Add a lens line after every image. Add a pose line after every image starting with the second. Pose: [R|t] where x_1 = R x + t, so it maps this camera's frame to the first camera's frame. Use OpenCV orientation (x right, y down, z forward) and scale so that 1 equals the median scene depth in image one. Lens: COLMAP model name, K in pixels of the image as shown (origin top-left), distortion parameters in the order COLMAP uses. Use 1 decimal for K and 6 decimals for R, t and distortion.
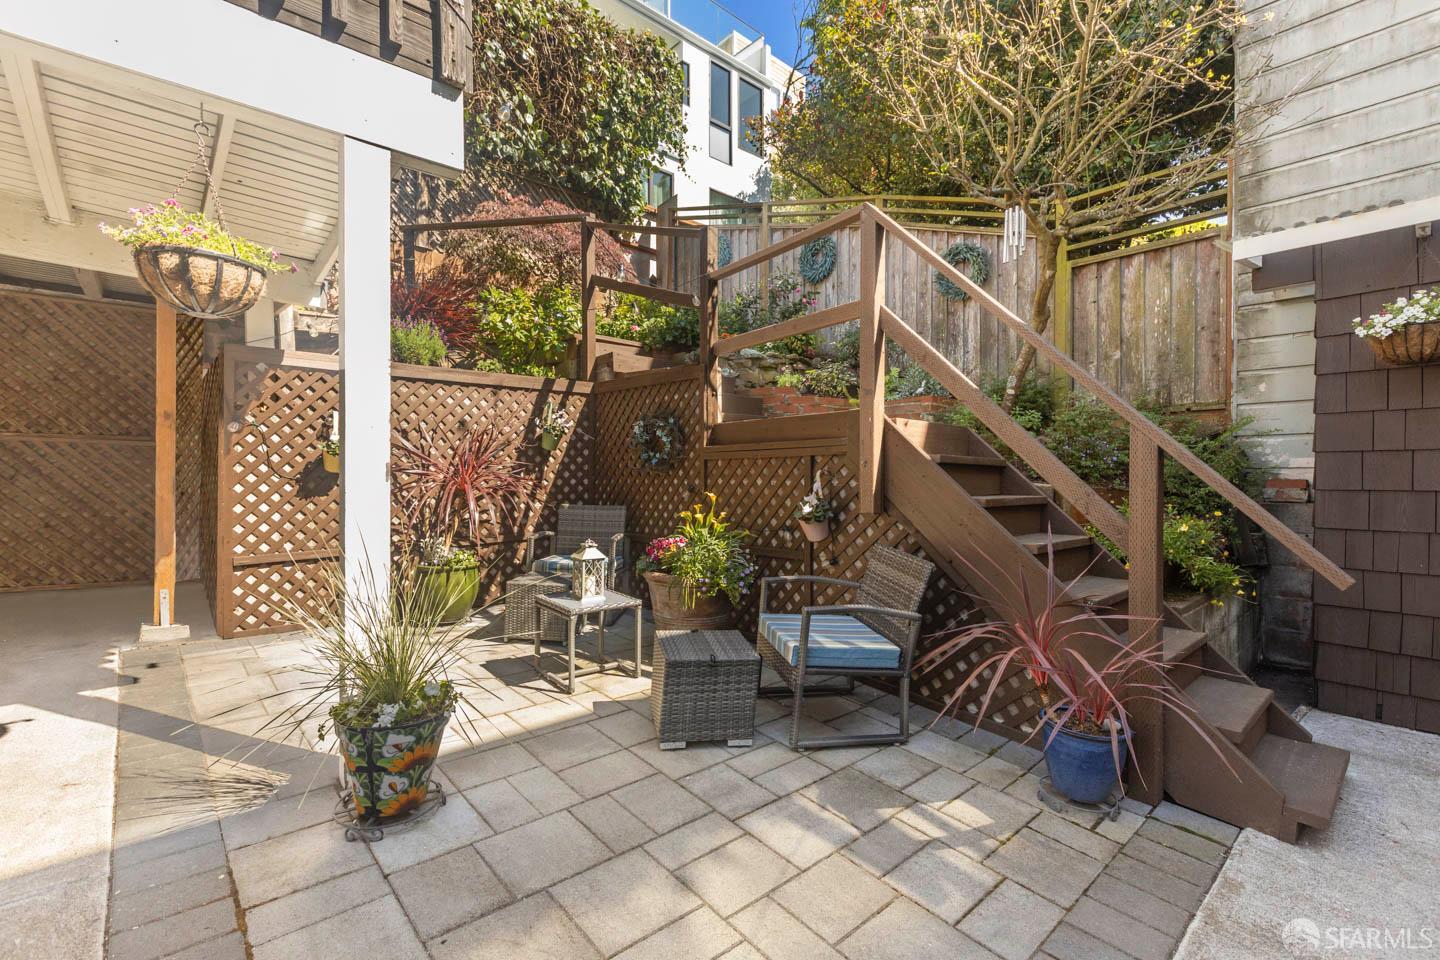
lens RADIAL K [[615.5, 0, 715.5], [0, 615.5, 477.2], [0, 0, 1]] dist [-0.000914, -0.000736]
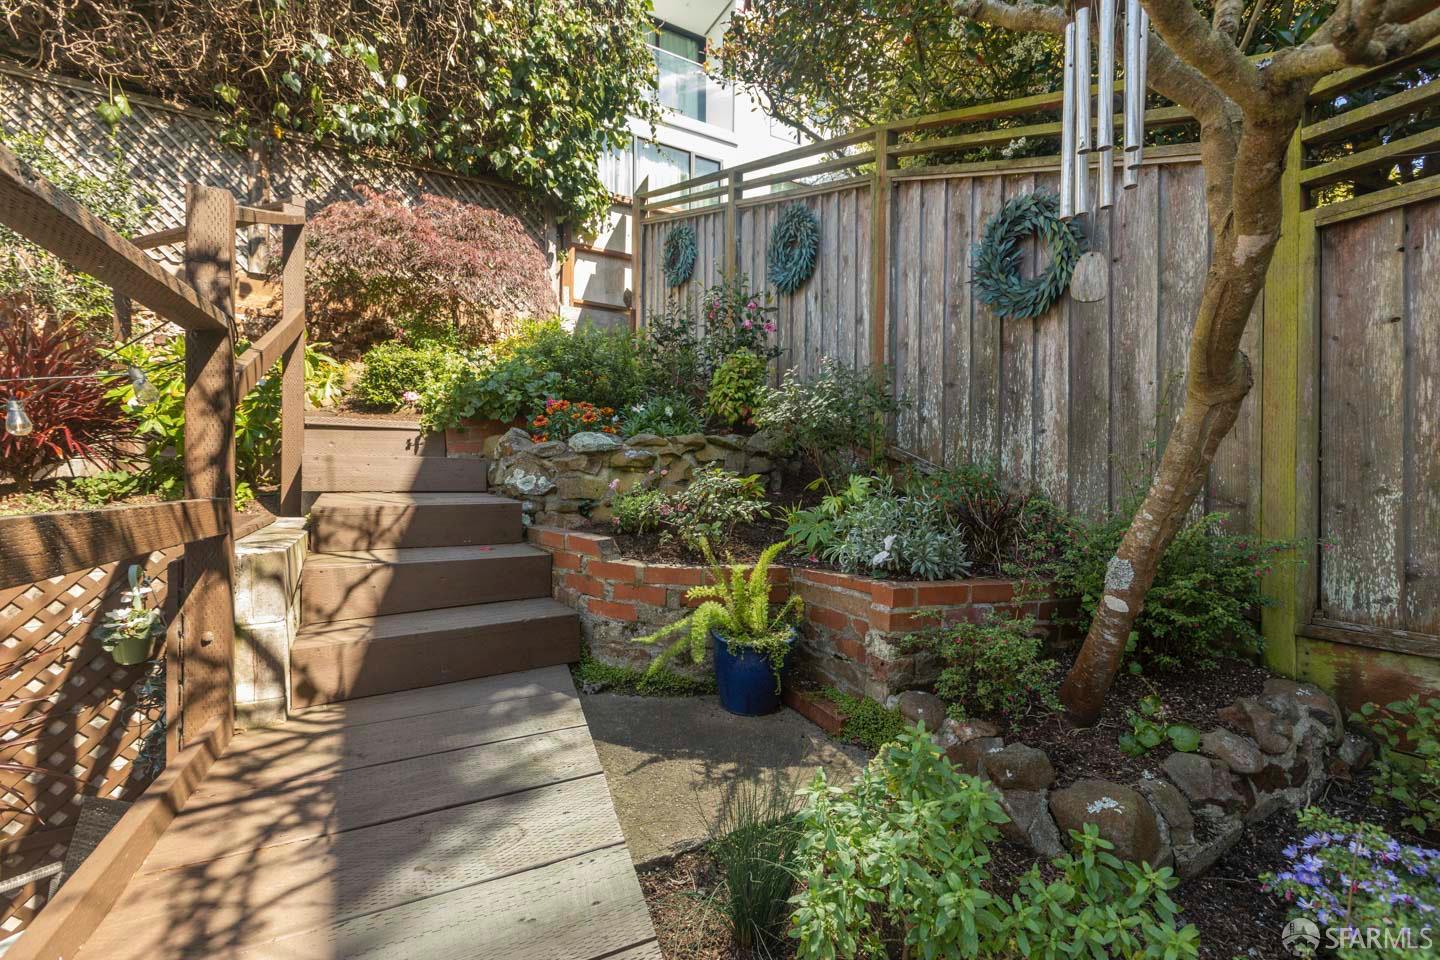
lens RADIAL K [[615.5, 0, 725.4], [0, 615.5, 480.2], [0, 0, 1]] dist [-0.000914, -0.000736]
pose [[0.979246, 0.002952, -0.202655, 0.261766], [-0.002627, 0.999995, 0.001870, -0.161382], [0.202659, -0.001299, 0.979248, 0.484052]]
